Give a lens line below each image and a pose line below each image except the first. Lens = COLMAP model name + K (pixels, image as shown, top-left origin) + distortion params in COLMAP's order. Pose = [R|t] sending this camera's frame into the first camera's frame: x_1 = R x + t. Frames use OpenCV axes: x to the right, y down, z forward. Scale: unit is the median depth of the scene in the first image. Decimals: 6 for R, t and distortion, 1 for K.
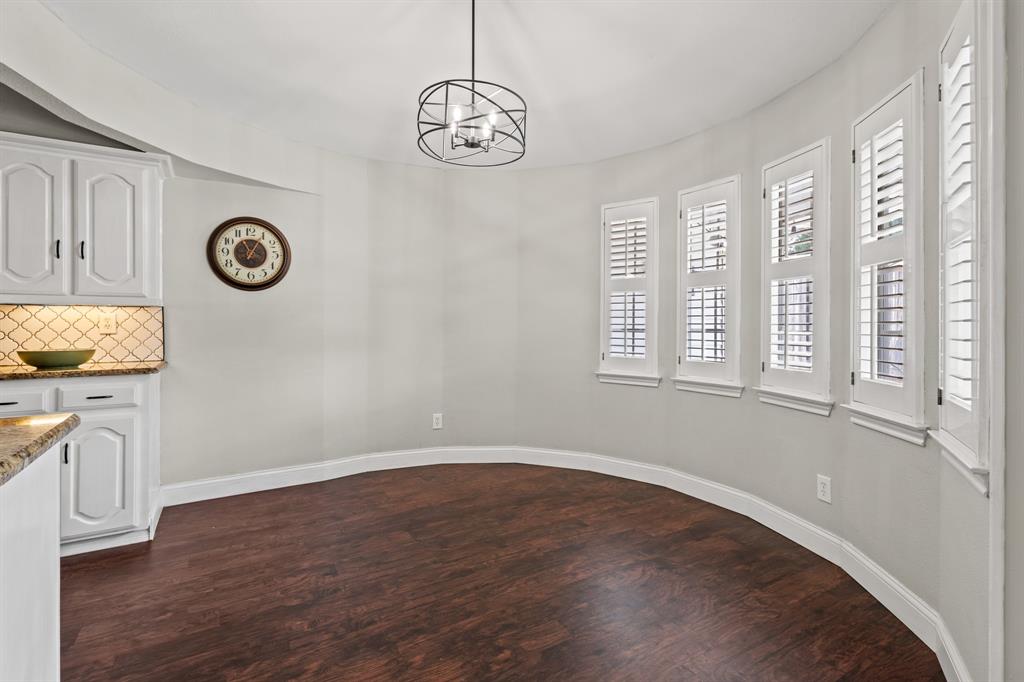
lens RADIAL K [[472.8, 0, 507.0], [0, 472.8, 327.4], [0, 0, 1]] dist [0.005422, -0.001172]
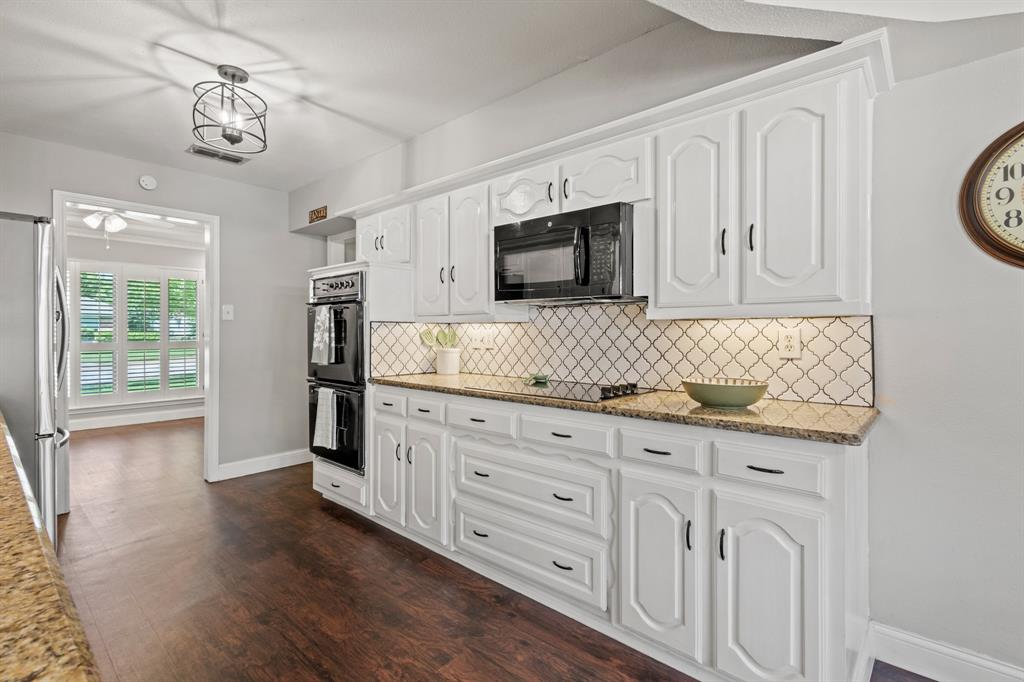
lens RADIAL K [[476.5, 0, 513.7], [0, 476.5, 332.1], [0, 0, 1]] dist [0.011895, -0.001624]
pose [[0.289863, -0.002607, -0.957065, -0.310367], [-0.001360, 0.999994, -0.003136, -0.022388], [0.957067, 0.002211, 0.289857, 0.437003]]
